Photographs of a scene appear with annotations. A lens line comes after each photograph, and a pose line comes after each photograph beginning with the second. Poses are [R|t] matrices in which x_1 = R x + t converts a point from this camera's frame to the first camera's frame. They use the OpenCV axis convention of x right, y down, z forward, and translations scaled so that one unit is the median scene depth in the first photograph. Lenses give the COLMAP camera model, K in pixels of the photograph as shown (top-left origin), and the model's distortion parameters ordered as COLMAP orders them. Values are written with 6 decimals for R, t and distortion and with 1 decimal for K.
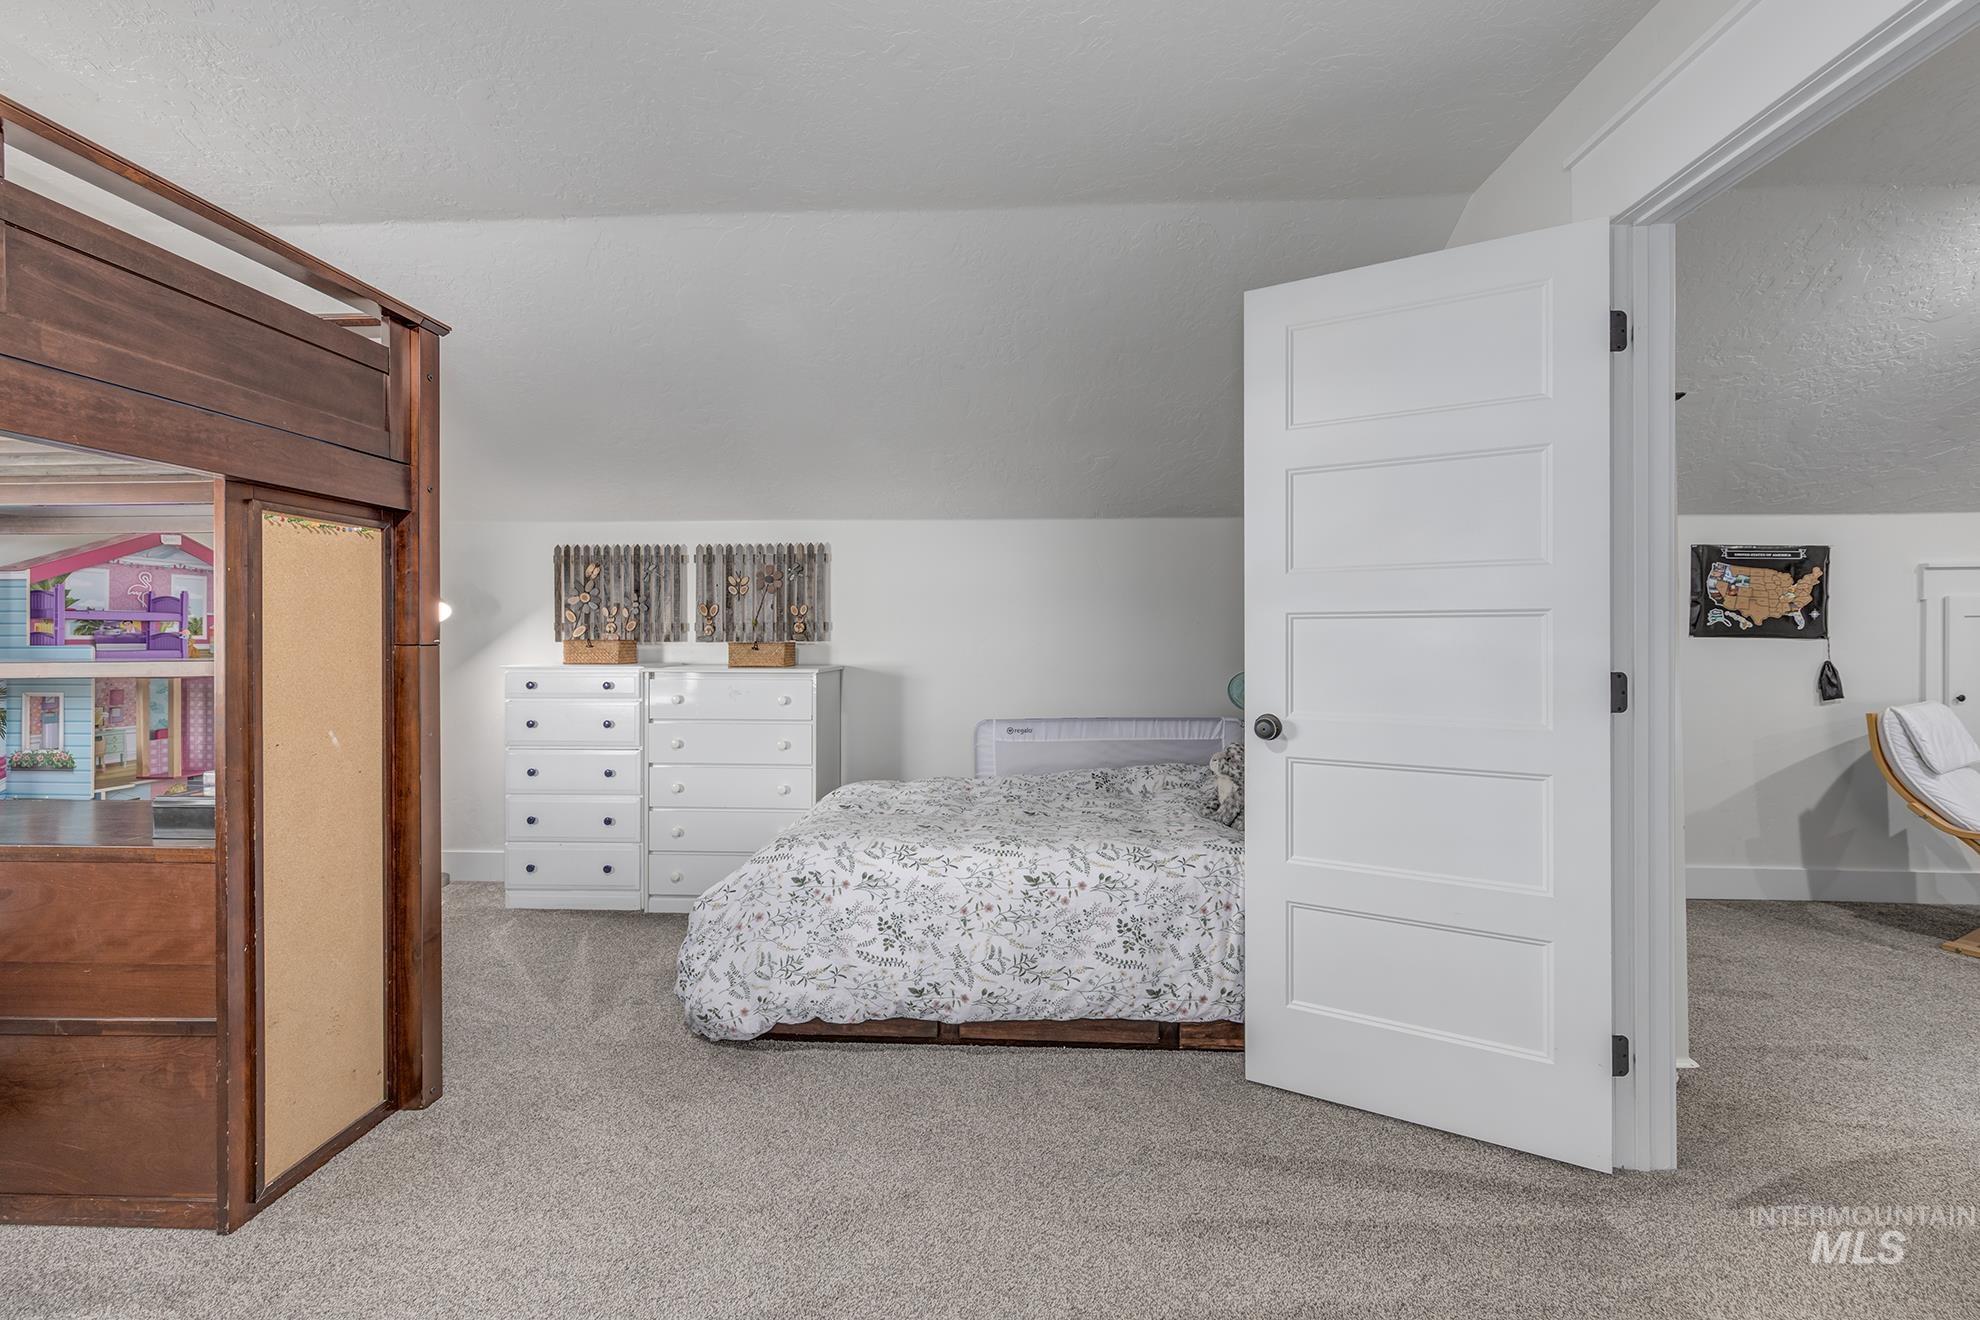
lens RADIAL K [[806.7, 0, 994.6], [0, 806.7, 634.4], [0, 0, 1]] dist [-0.002121, -0.000182]
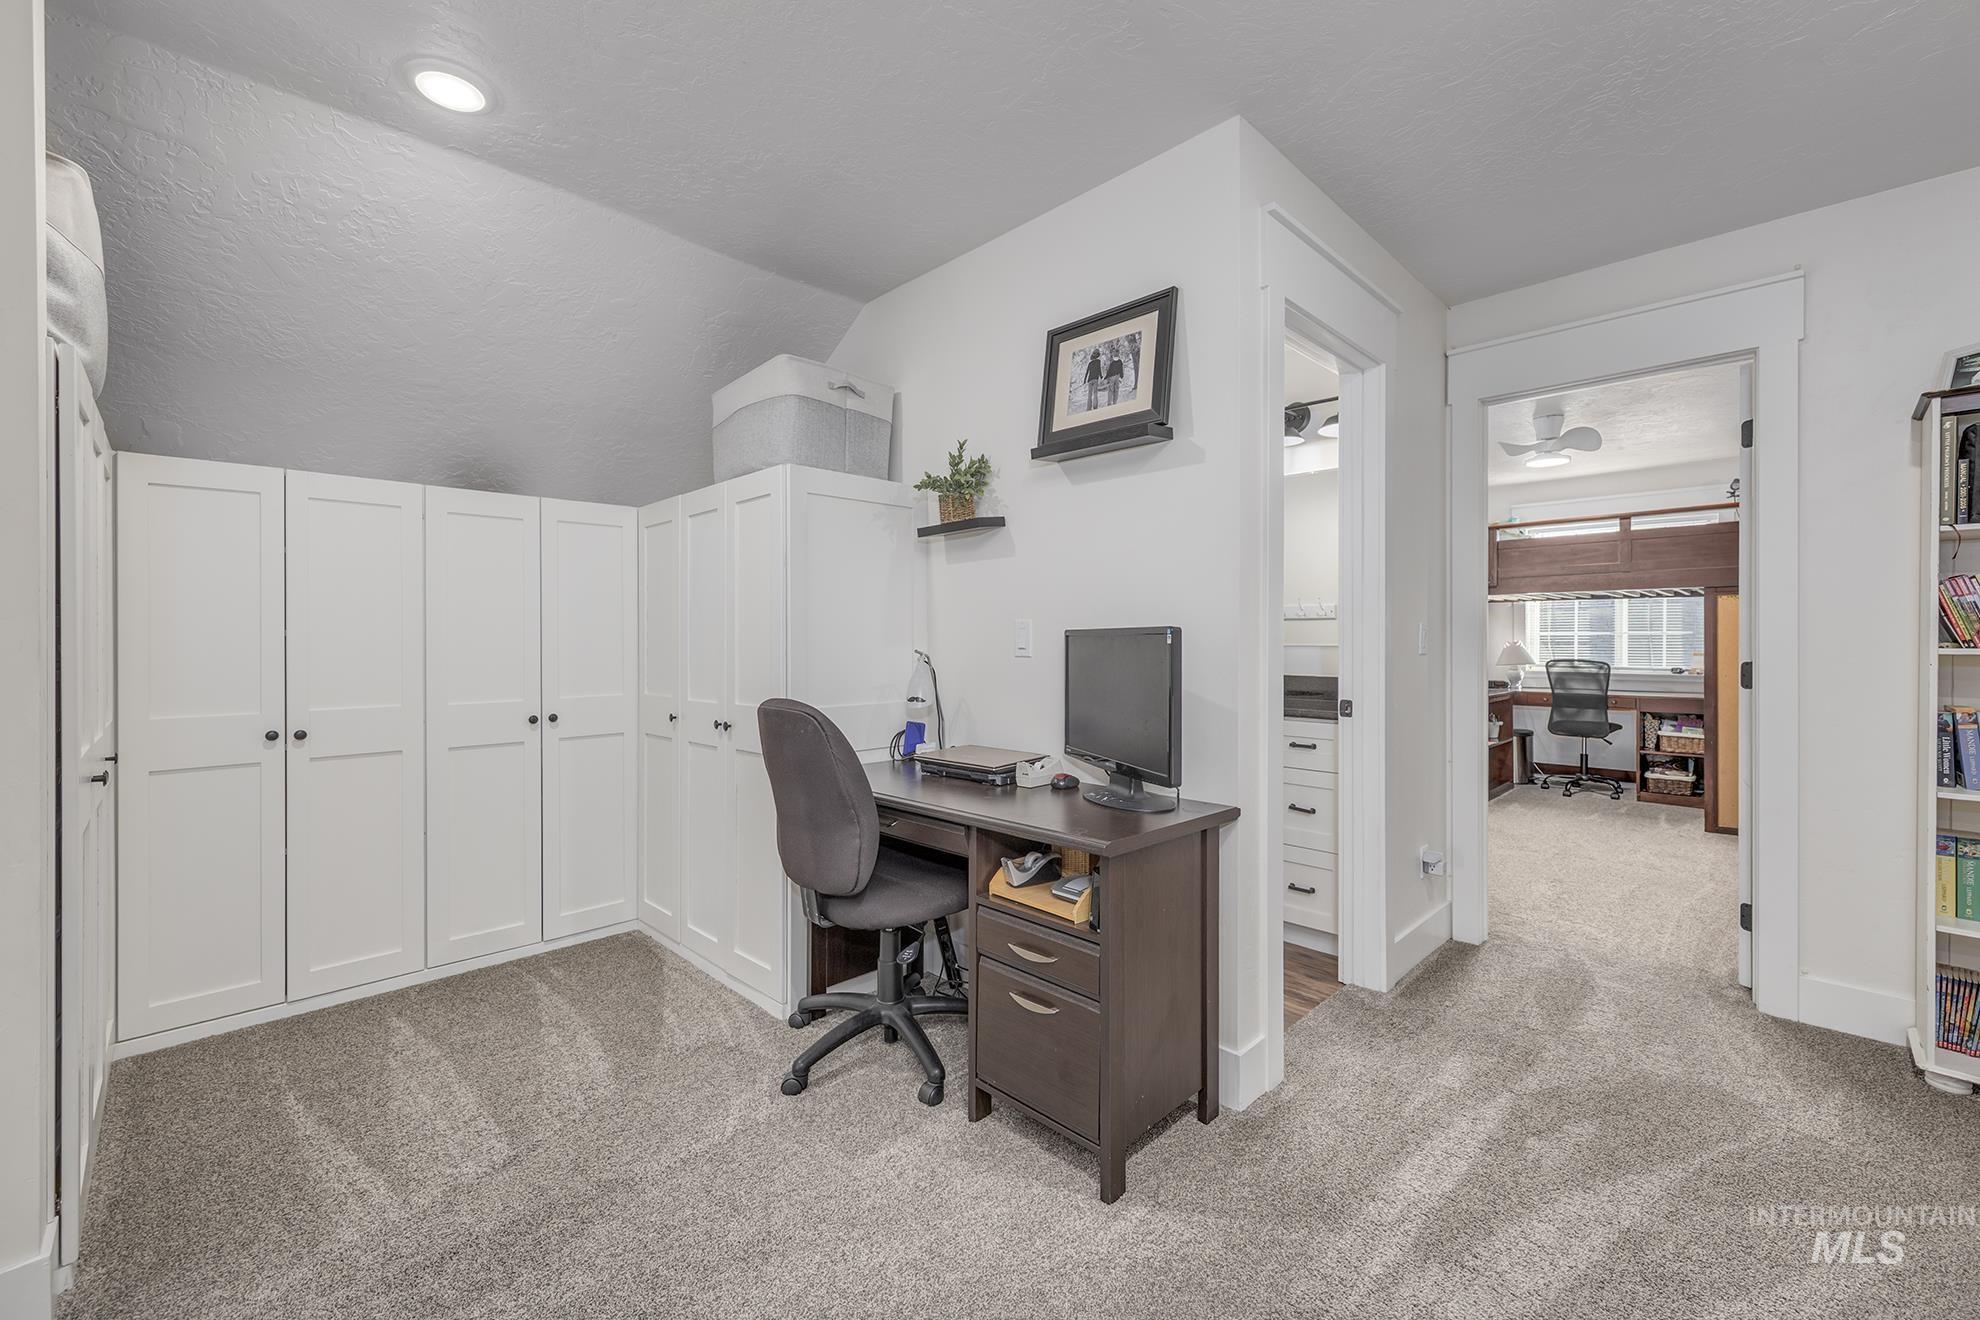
lens RADIAL K [[811.0, 0, 983.4], [0, 811.0, 643.7], [0, 0, 1]] dist [0.000275, -0.000074]
pose [[-0.663405, 0.006308, -0.748234, 2.533762], [0.003621, 0.999980, 0.005220, -0.003780], [0.748252, 0.000754, -0.663414, 0.798039]]
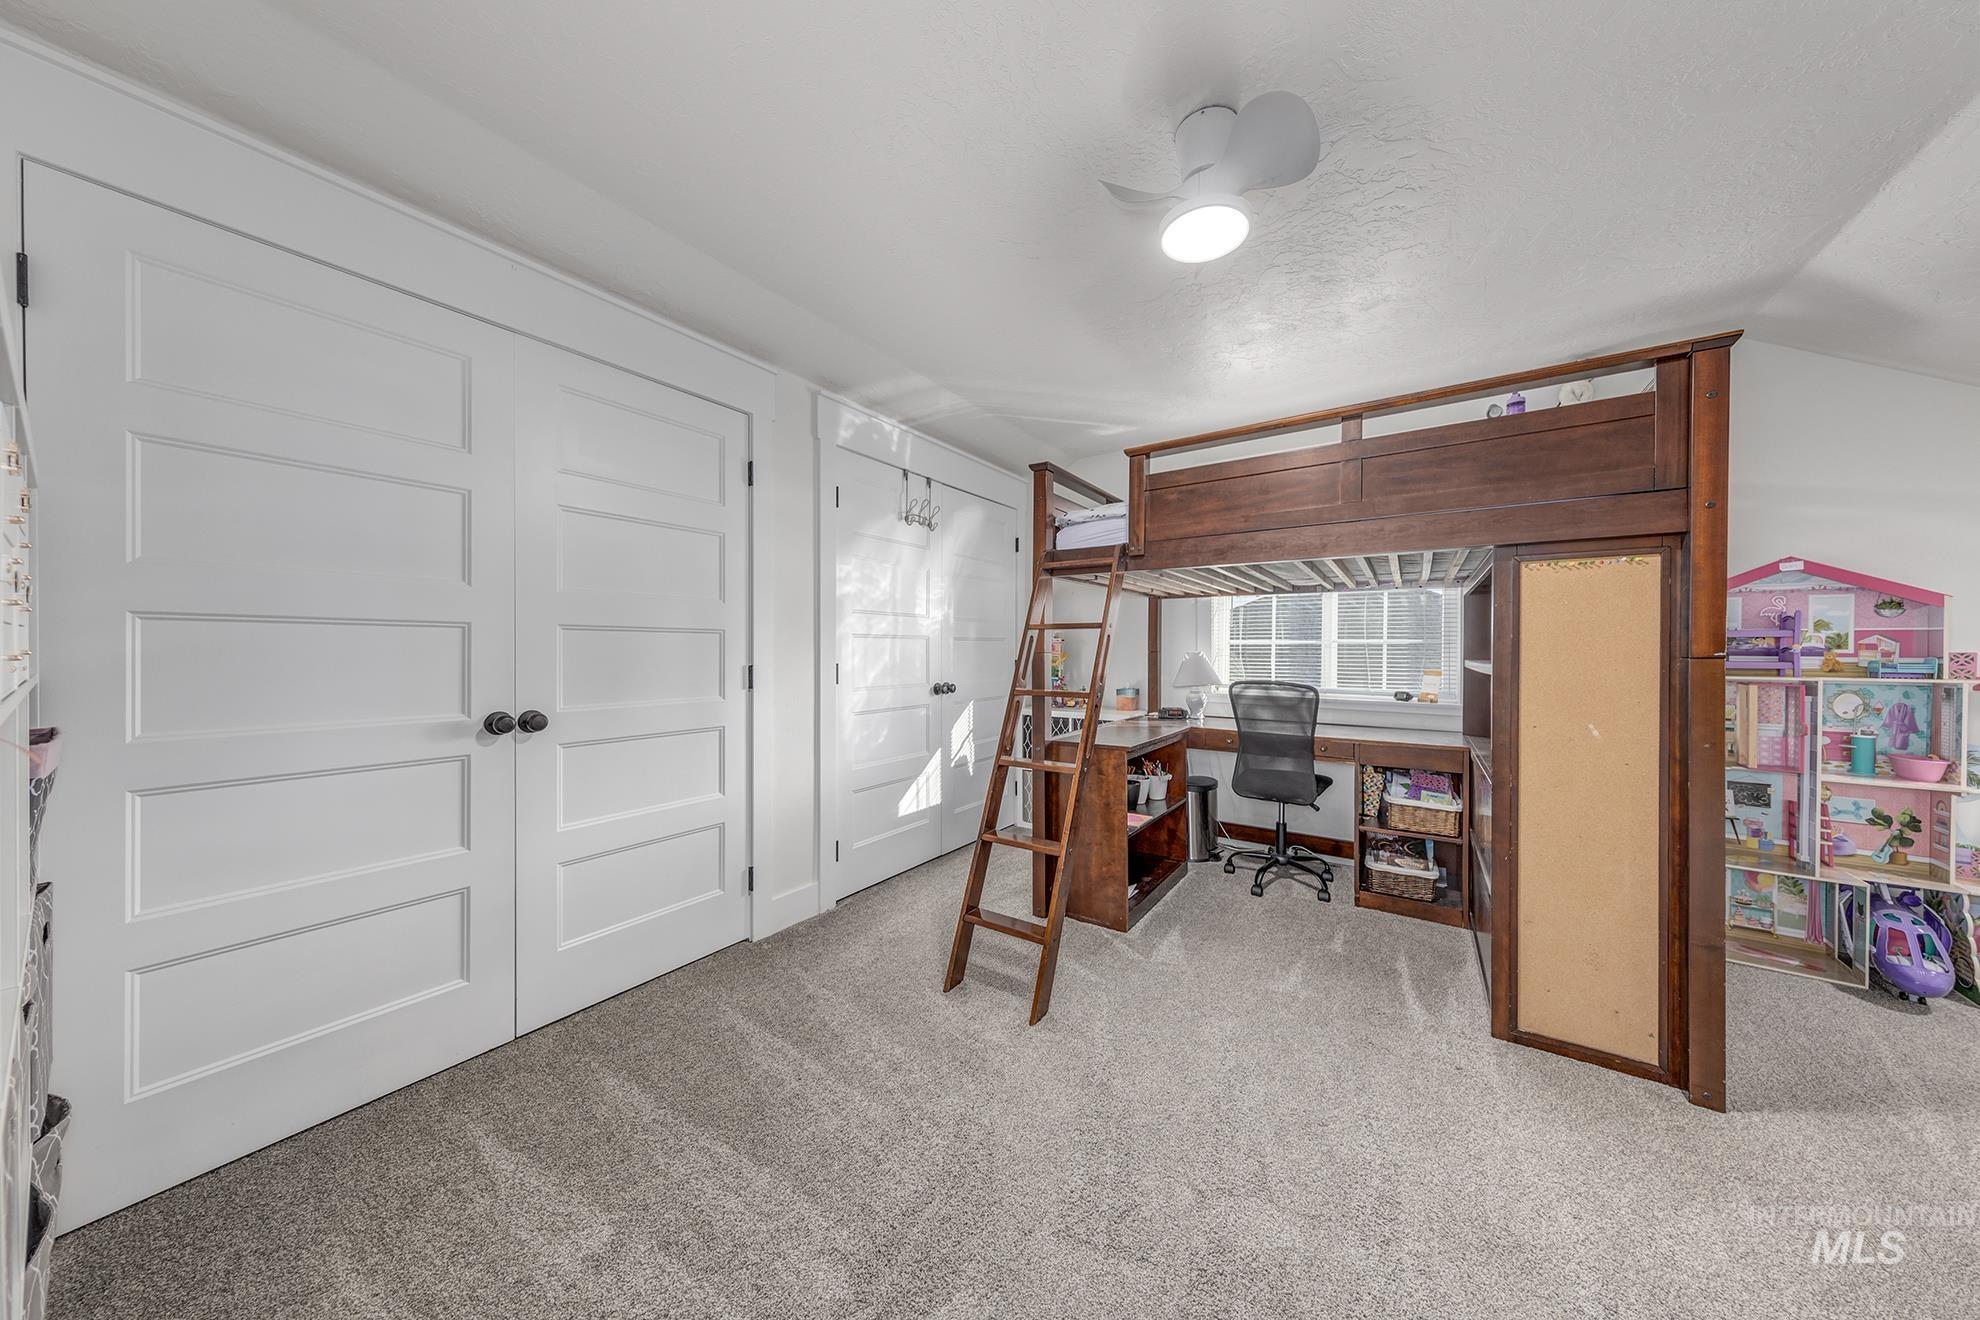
lens RADIAL K [[628.6, 0, 988.3], [0, 628.6, 657.4], [0, 0, 1]] dist [0.001034, 0.000010]
pose [[-0.505971, 0.010841, -0.862482, 0.451569], [-0.000085, 0.999920, 0.012619, 0.002185], [0.862550, 0.006459, -0.505930, 0.623836]]
